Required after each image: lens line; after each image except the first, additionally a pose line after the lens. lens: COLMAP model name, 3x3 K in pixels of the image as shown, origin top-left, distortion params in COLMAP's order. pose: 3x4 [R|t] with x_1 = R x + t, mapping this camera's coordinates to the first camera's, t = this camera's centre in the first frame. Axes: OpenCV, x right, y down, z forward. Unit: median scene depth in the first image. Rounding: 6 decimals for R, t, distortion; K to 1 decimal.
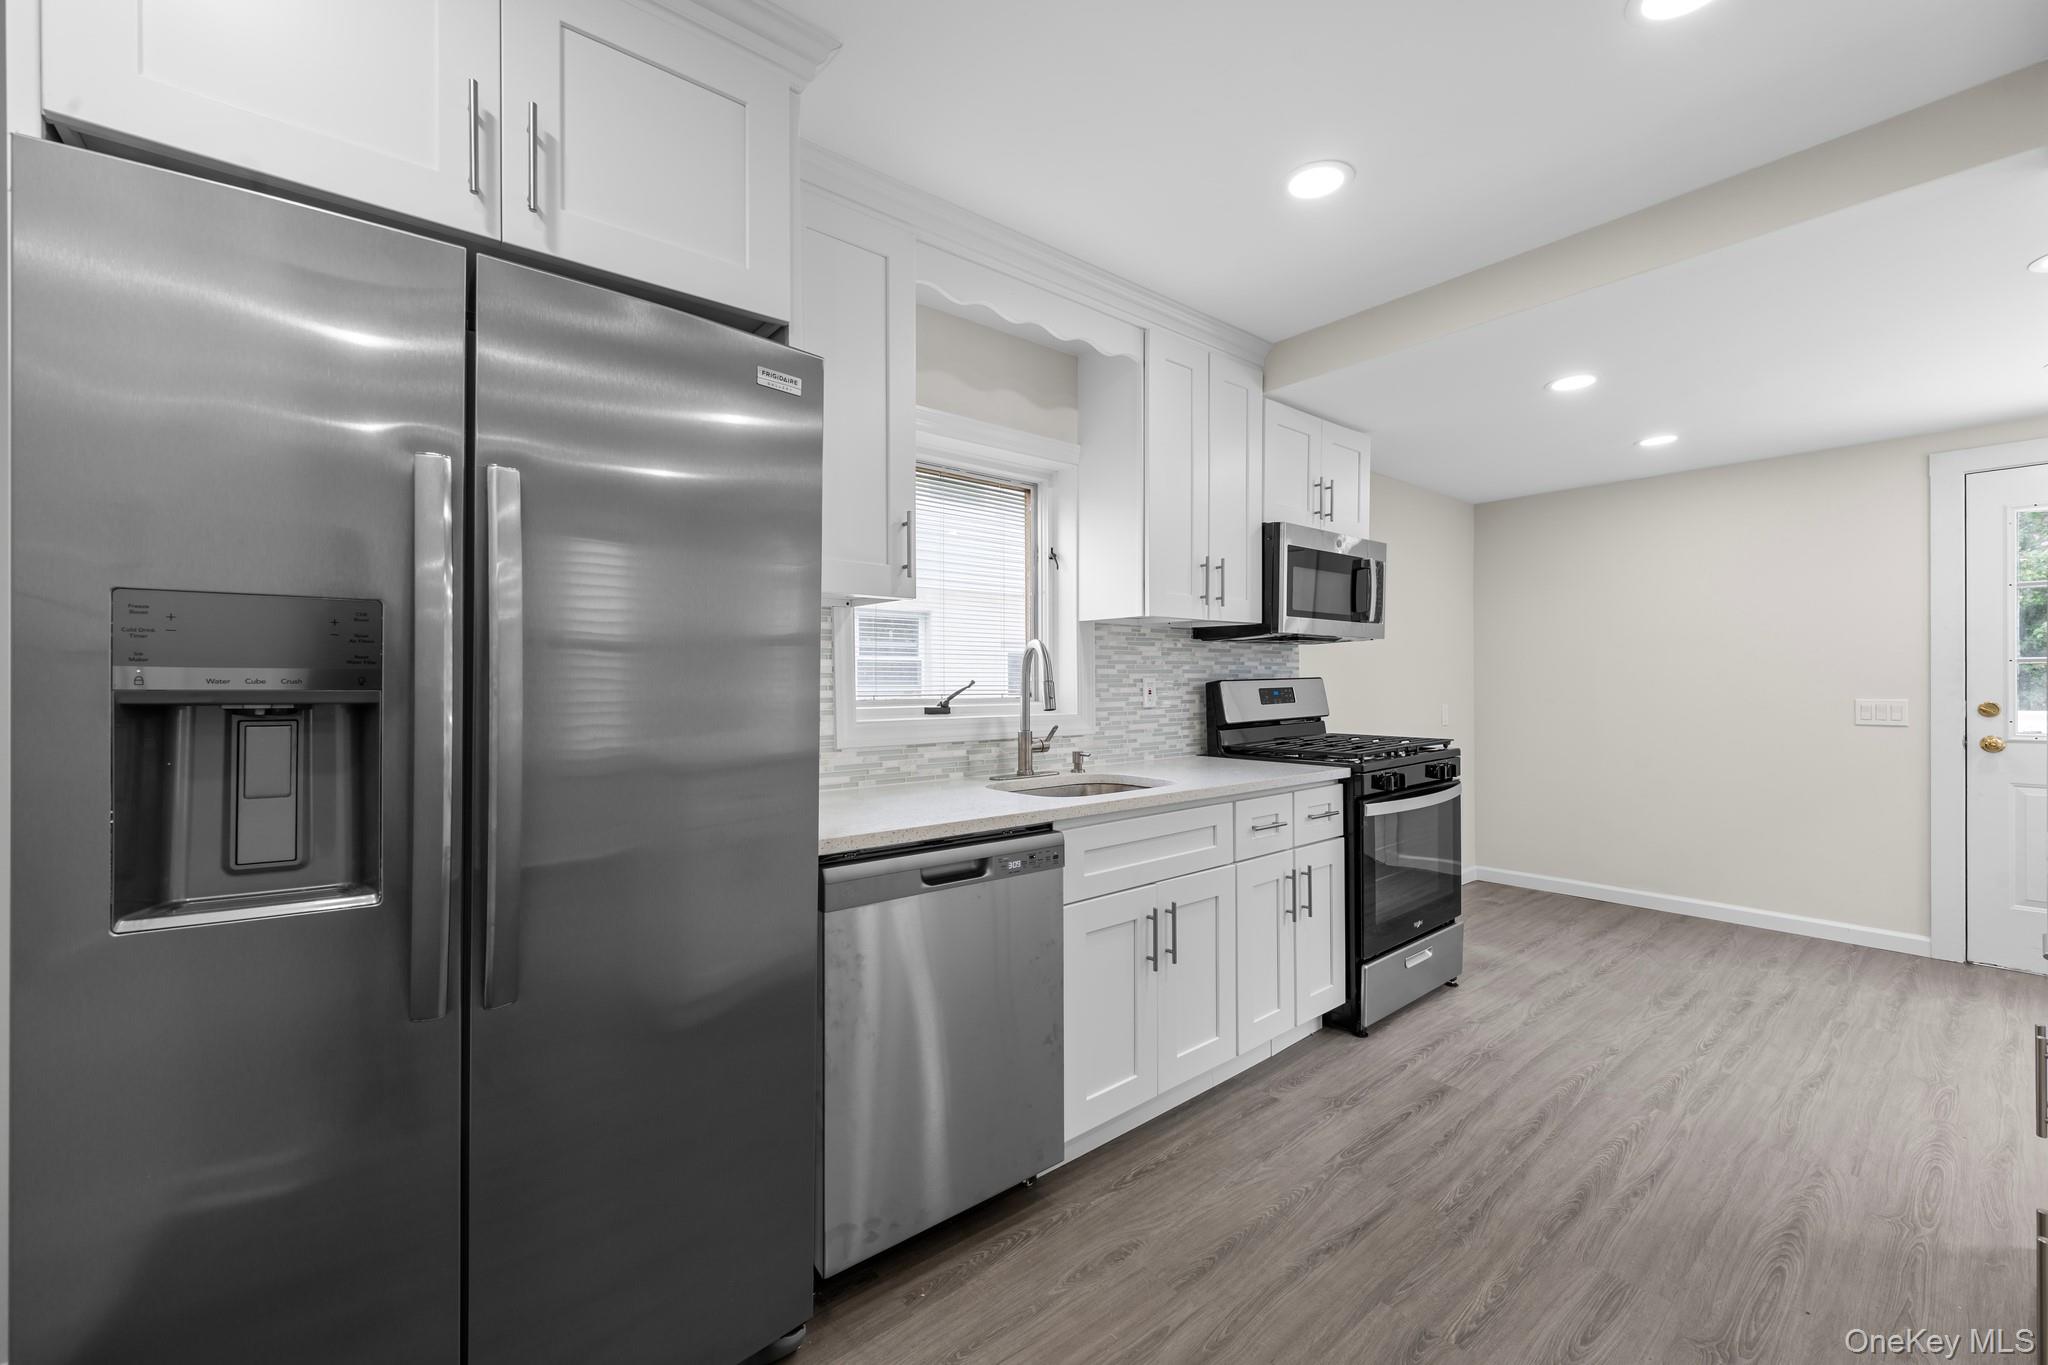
lens RADIAL K [[834.9, 0, 1019.1], [0, 834.9, 681.6], [0, 0, 1]] dist [0.006058, -0.005360]
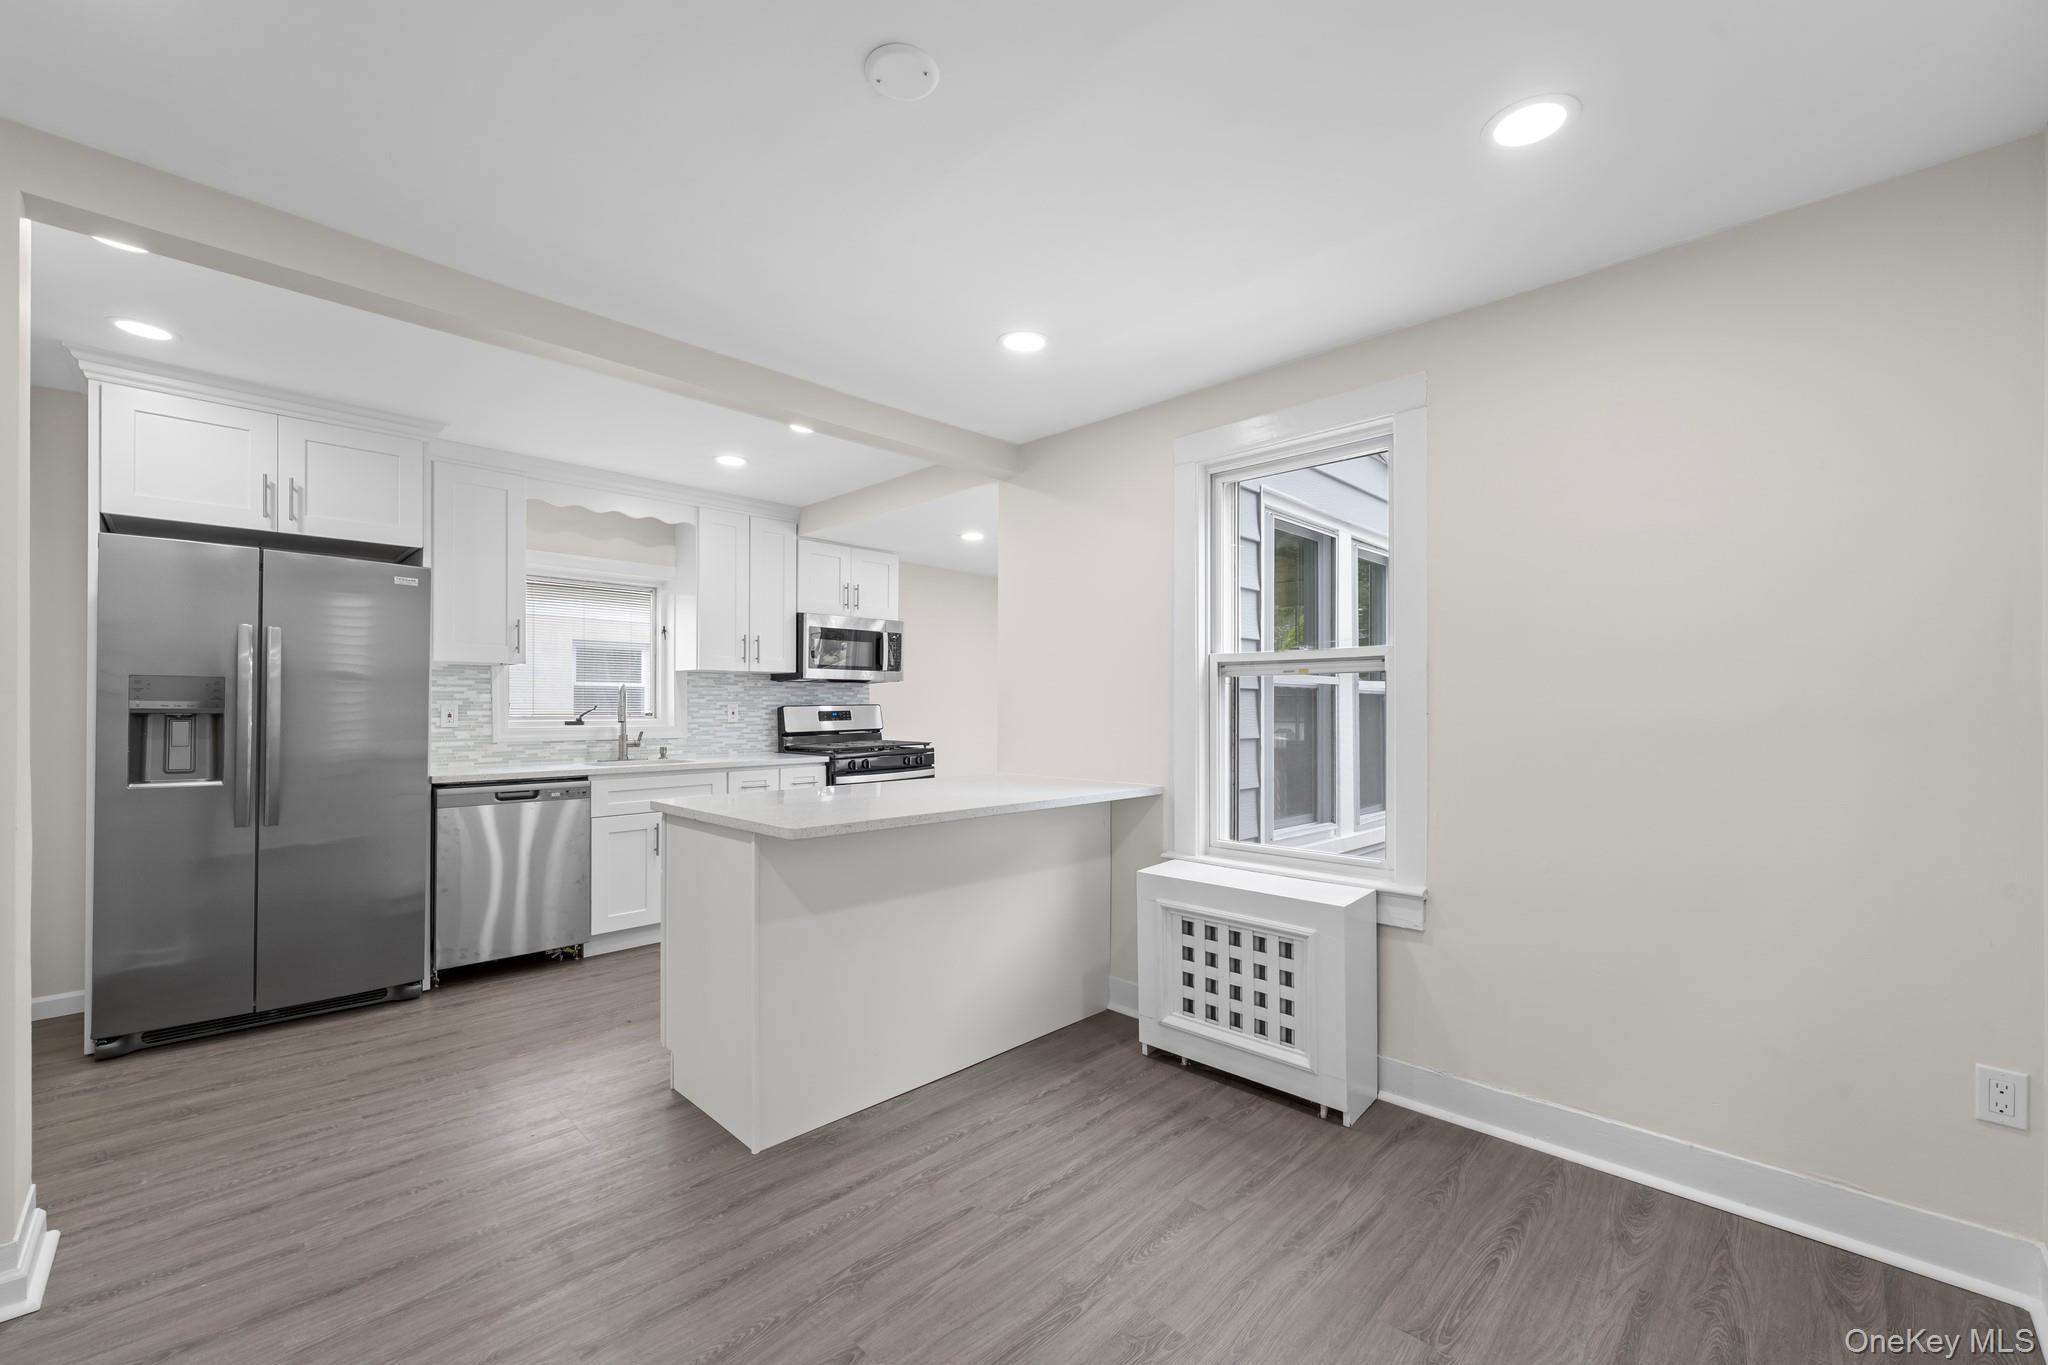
lens RADIAL K [[832.0, 0, 1022.0], [0, 832.0, 705.0], [0, 0, 1]] dist [-0.001286, -0.005768]
pose [[0.993798, 0.003631, 0.111142, 0.650496], [-0.003390, 0.999991, -0.002356, -0.002031], [-0.111149, 0.001965, 0.993802, -0.840869]]
